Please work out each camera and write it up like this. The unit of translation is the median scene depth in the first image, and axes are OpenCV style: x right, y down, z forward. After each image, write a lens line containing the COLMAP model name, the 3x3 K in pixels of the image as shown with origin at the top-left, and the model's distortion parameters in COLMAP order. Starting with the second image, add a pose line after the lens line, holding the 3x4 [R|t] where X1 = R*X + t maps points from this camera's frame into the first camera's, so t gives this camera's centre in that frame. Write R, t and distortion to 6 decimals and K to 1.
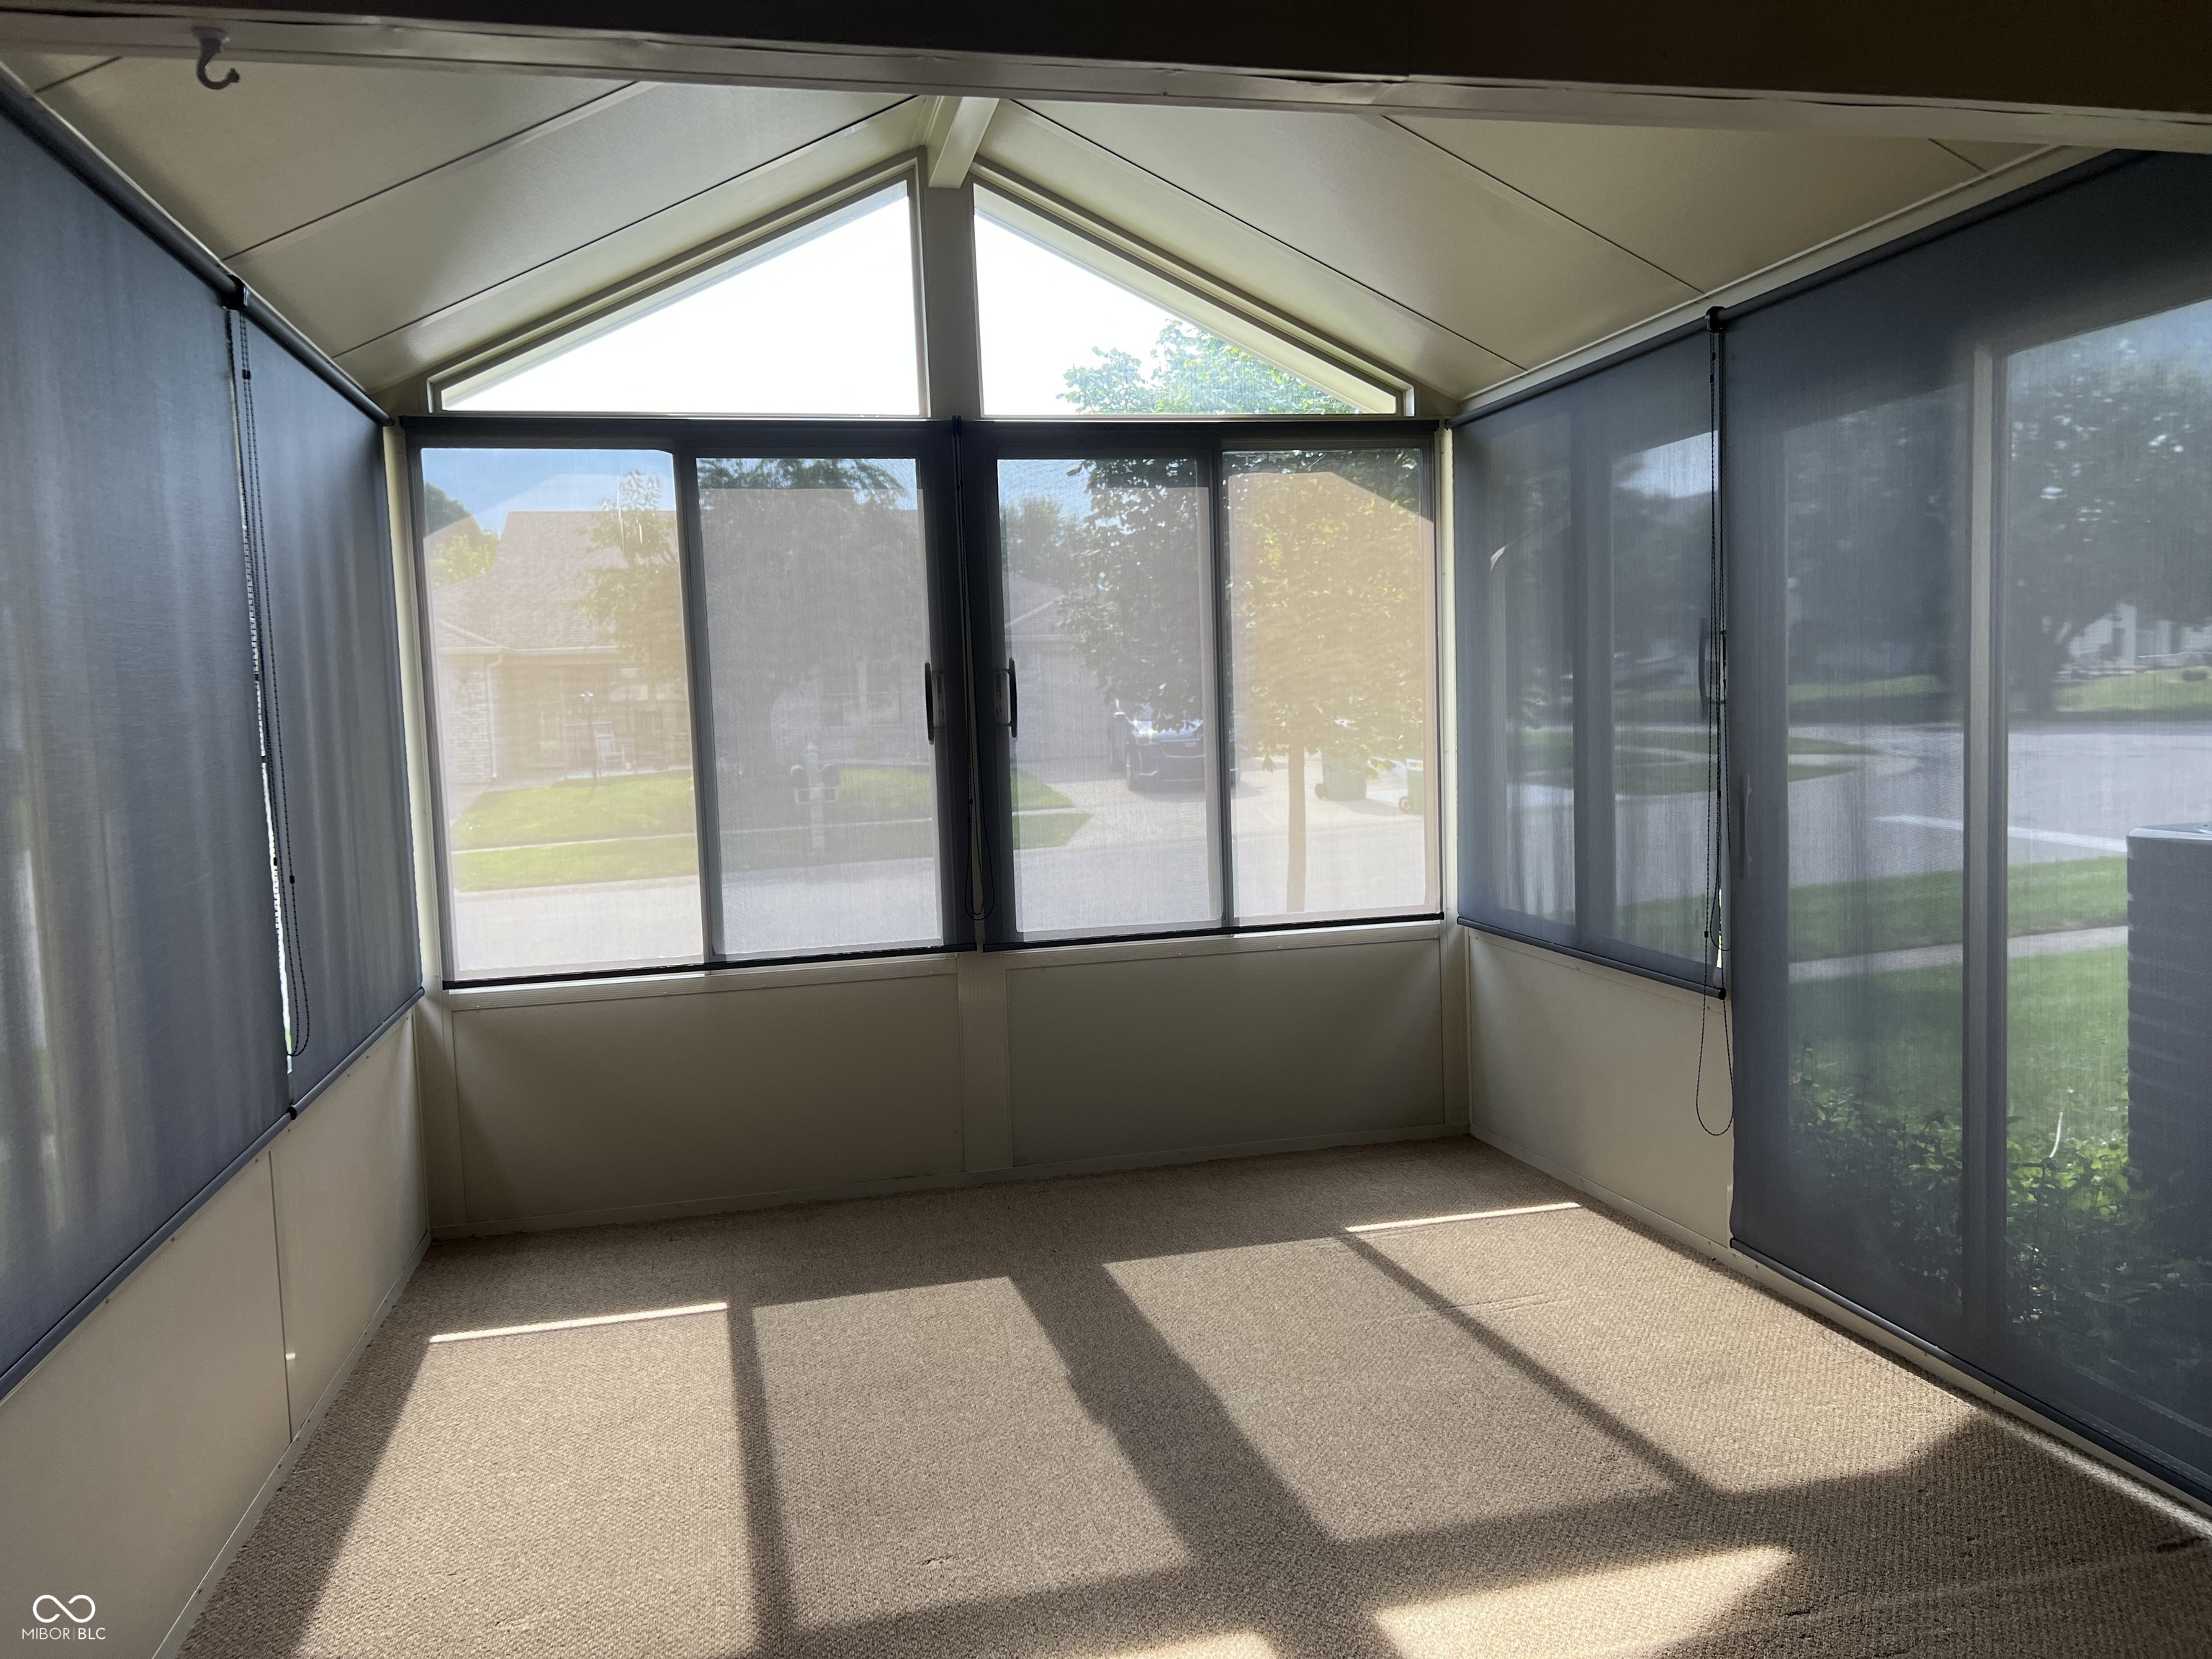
lens RADIAL K [[1659.6, 0, 1109.9], [0, 1659.6, 828.3], [0, 0, 1]] dist [0.061616, -0.081043]
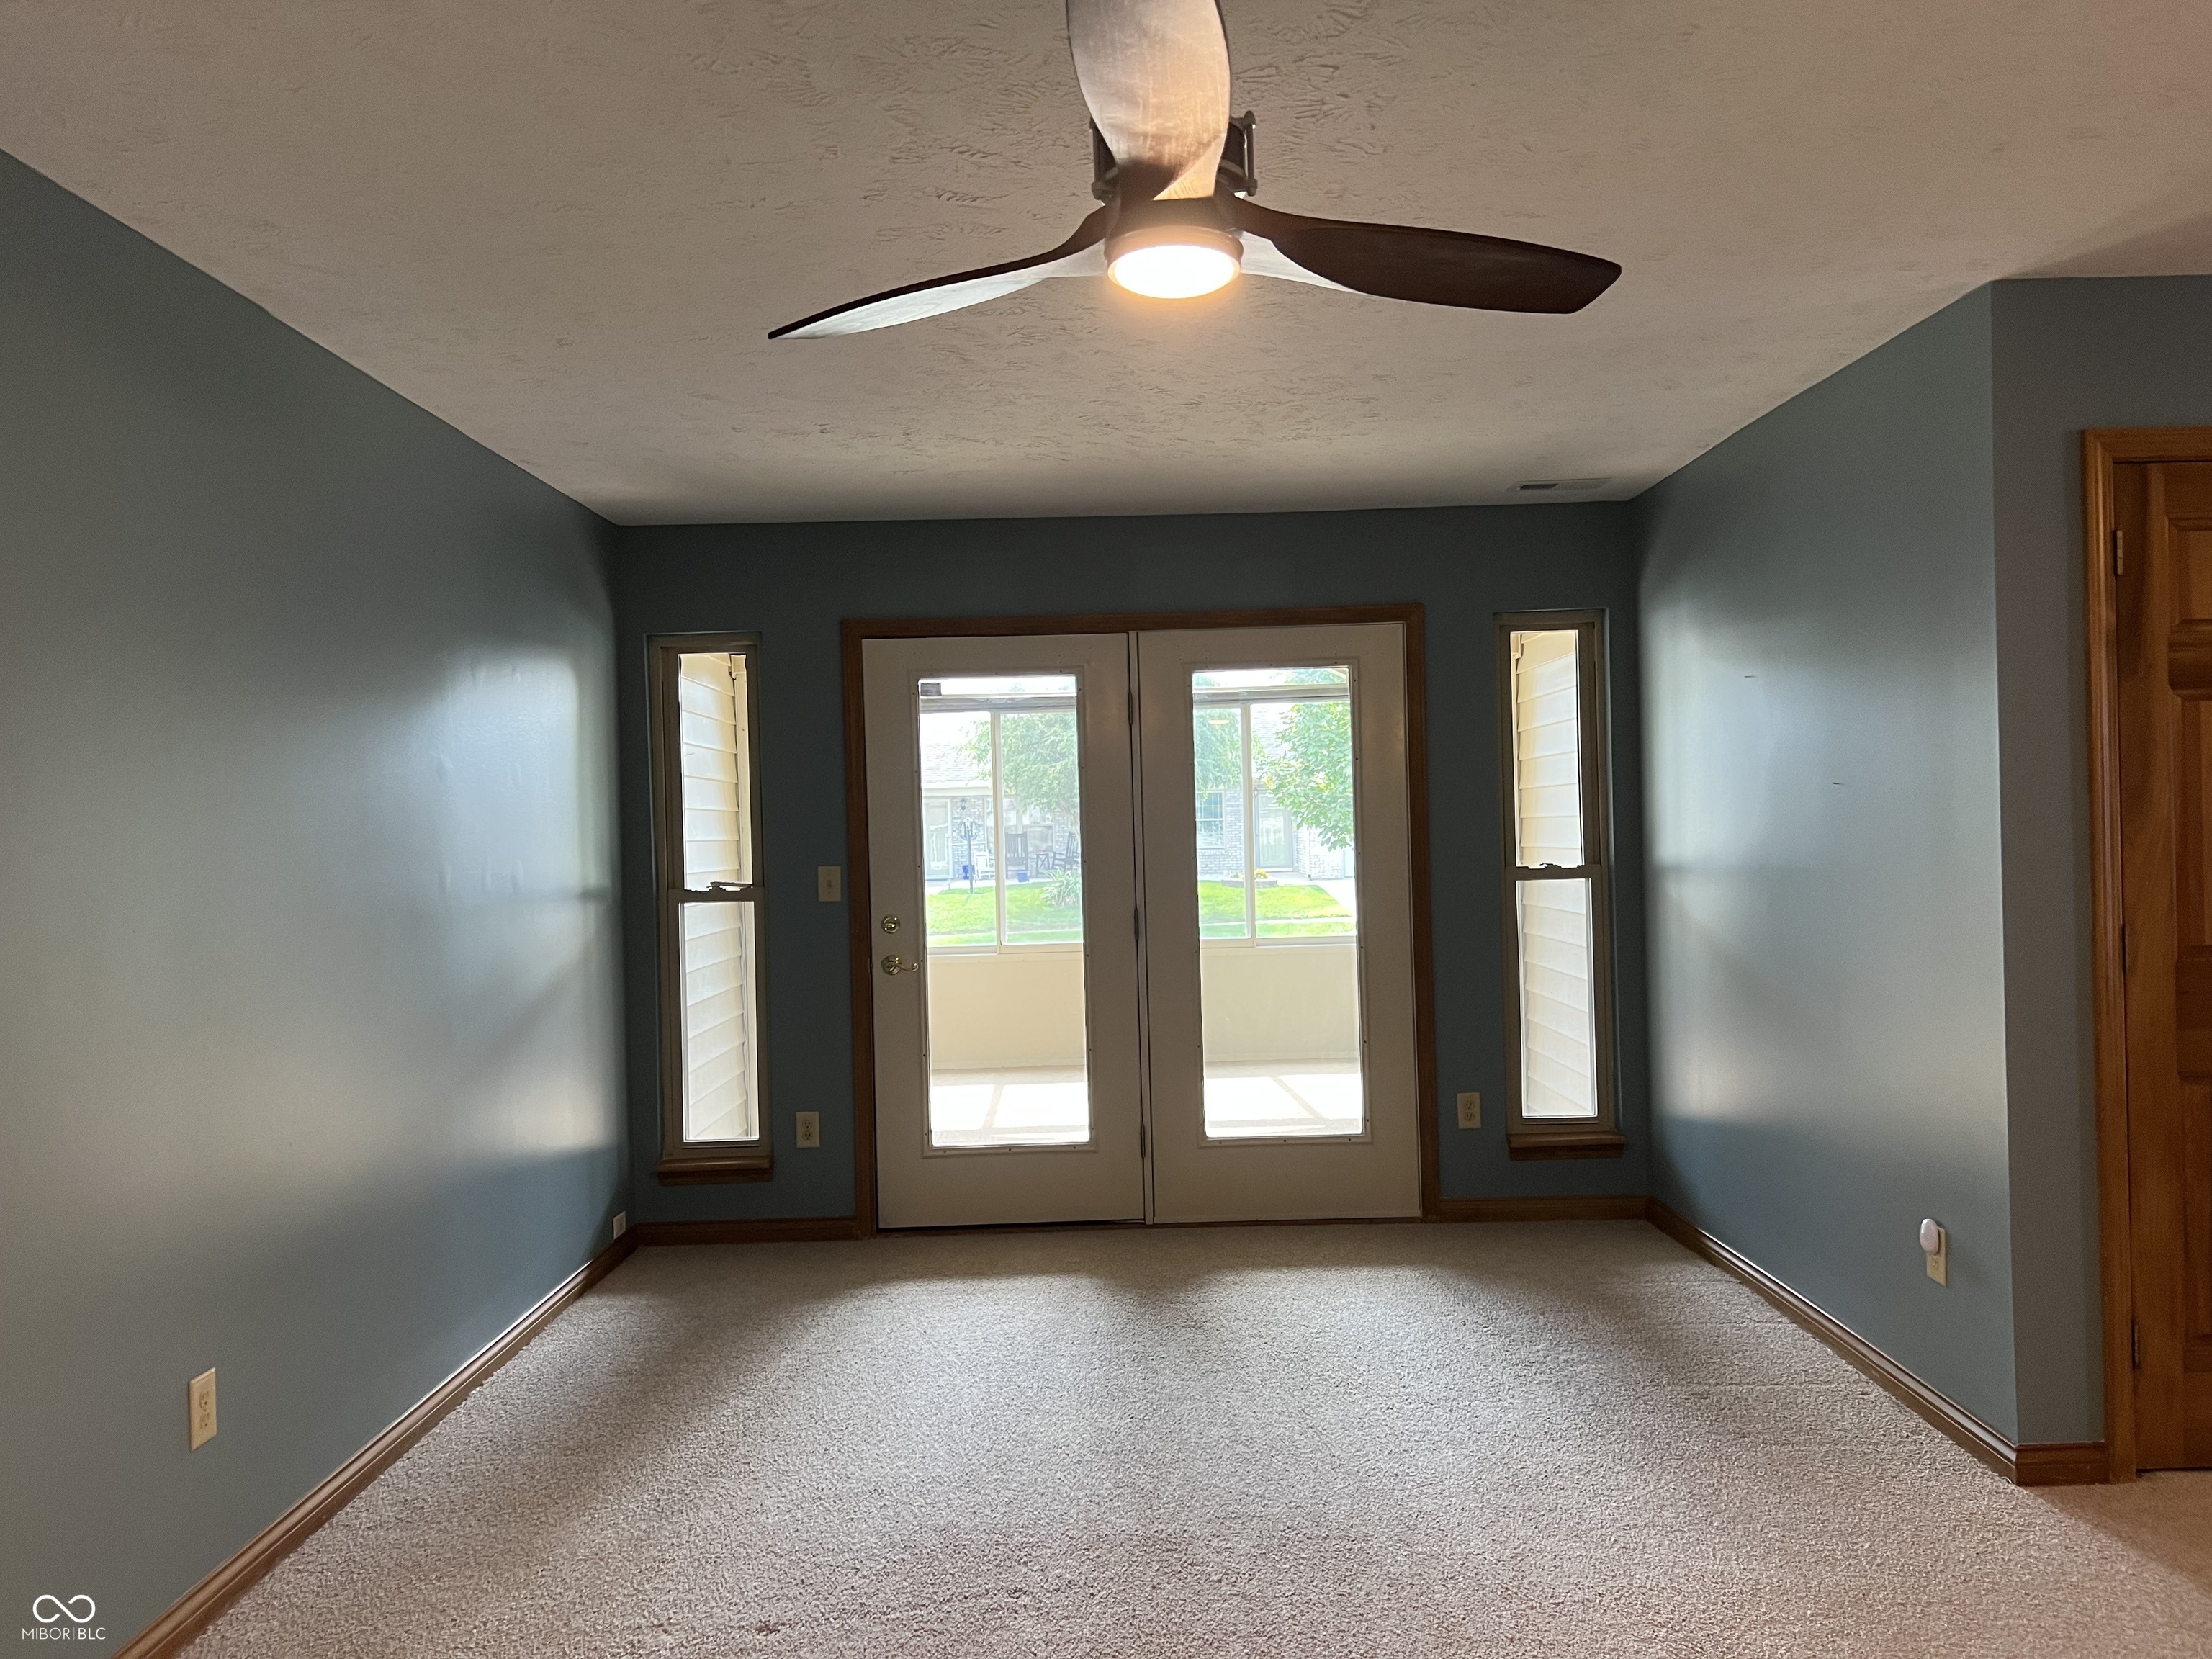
lens RADIAL K [[1659.6, 0, 1104.5], [0, 1659.6, 829.5], [0, 0, 1]] dist [0.061616, -0.081043]
pose [[0.974570, 0.001887, -0.224075, 0.060964], [-0.018112, 0.997356, -0.070374, 0.011483], [0.223350, 0.072643, 0.972028, -0.172595]]
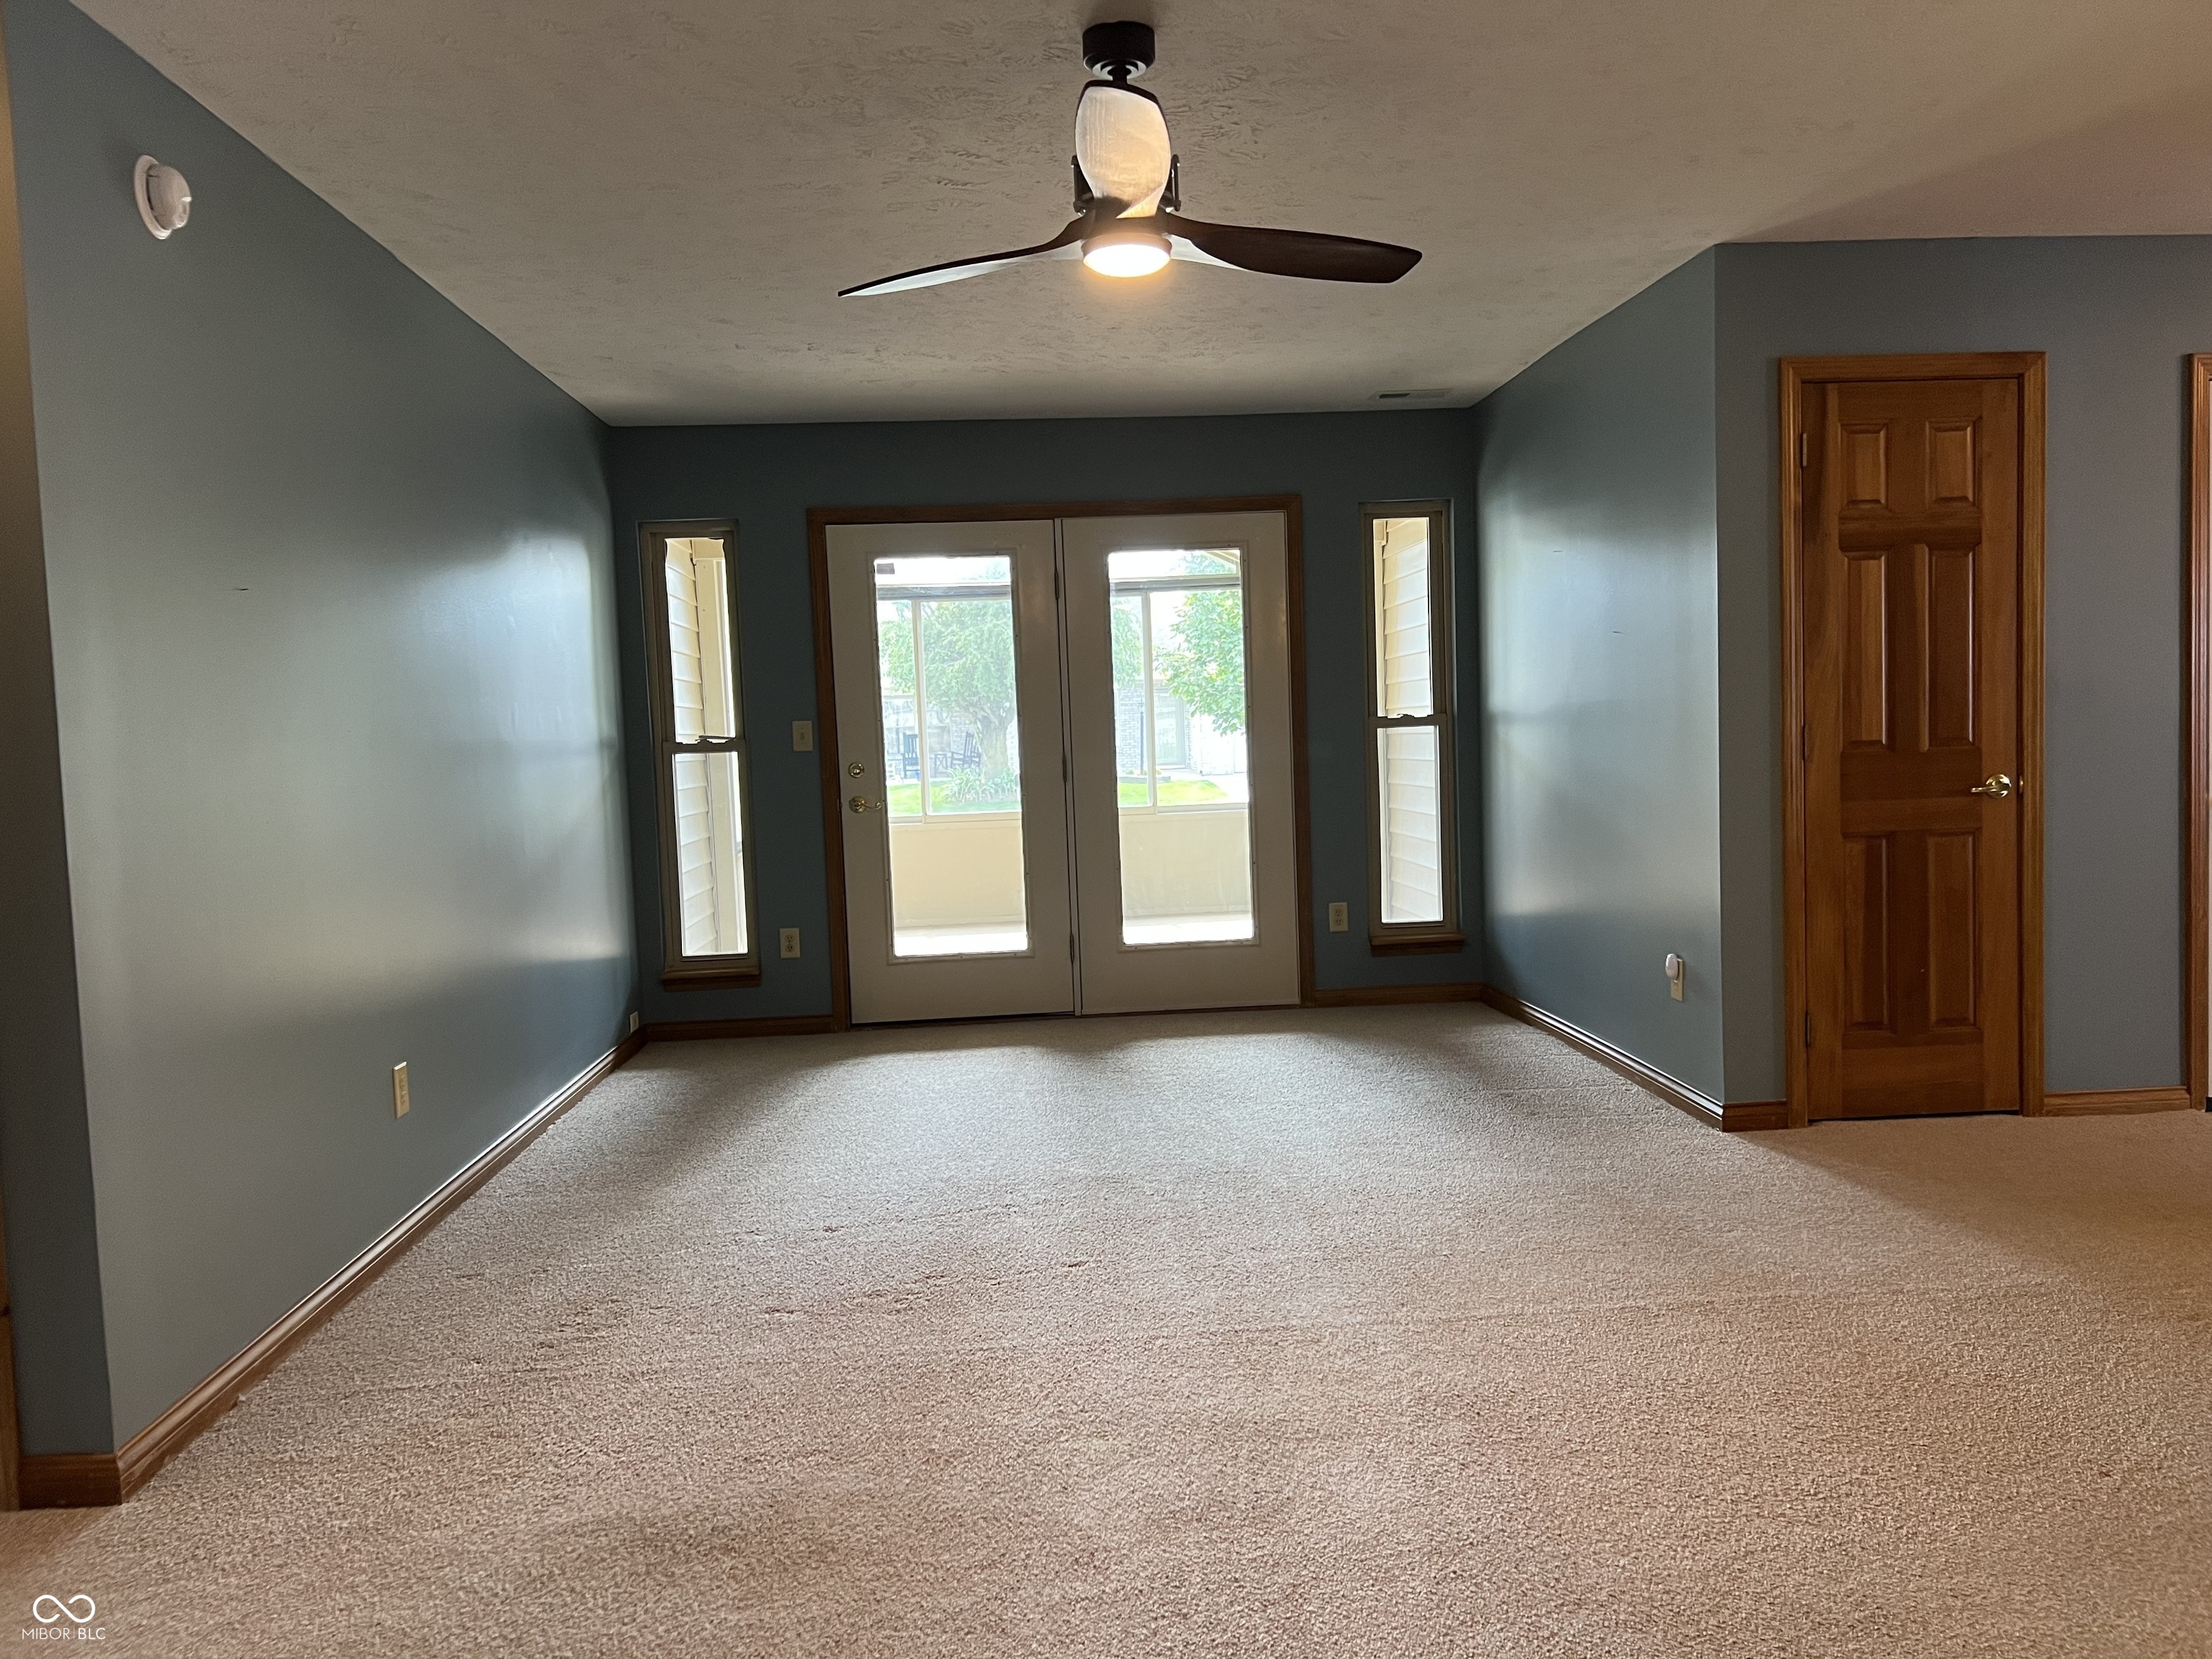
lens RADIAL K [[1659.6, 0, 1112.6], [0, 1659.6, 831.3], [0, 0, 1]] dist [0.061616, -0.081043]
pose [[0.987926, 0.000190, -0.154928, 0.065678], [-0.002288, 0.999908, -0.013367, 0.028018], [0.154911, 0.013560, 0.987835, -0.238219]]
